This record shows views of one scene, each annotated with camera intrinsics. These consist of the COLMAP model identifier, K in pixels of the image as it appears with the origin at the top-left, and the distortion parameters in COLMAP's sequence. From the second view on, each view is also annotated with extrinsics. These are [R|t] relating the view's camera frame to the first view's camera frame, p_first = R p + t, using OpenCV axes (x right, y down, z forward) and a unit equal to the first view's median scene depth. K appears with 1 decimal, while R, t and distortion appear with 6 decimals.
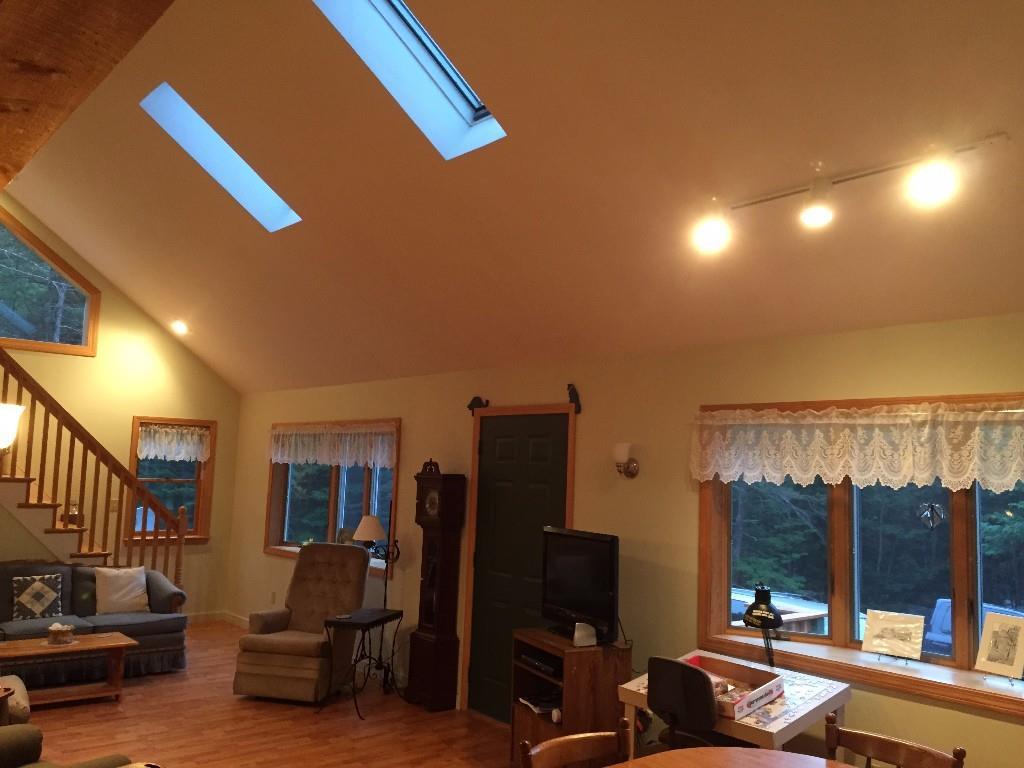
lens RADIAL K [[893.3, 0, 533.9], [0, 893.3, 387.4], [0, 0, 1]] dist [0.096307, -0.127462]
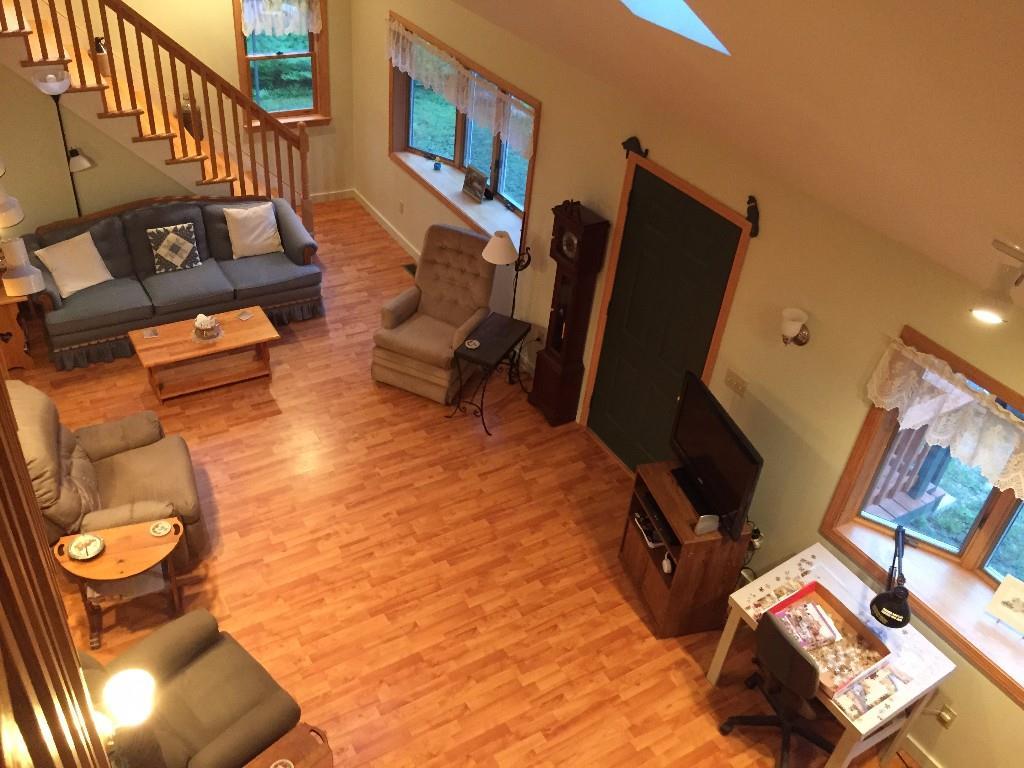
lens RADIAL K [[893.3, 0, 533.9], [0, 893.3, 387.4], [0, 0, 1]] dist [0.096307, -0.127462]
pose [[0.986007, 0.147134, -0.078371, -0.057186], [-0.060091, 0.752209, 0.656179, -0.352473], [0.155498, -0.642287, 0.750525, 0.225798]]
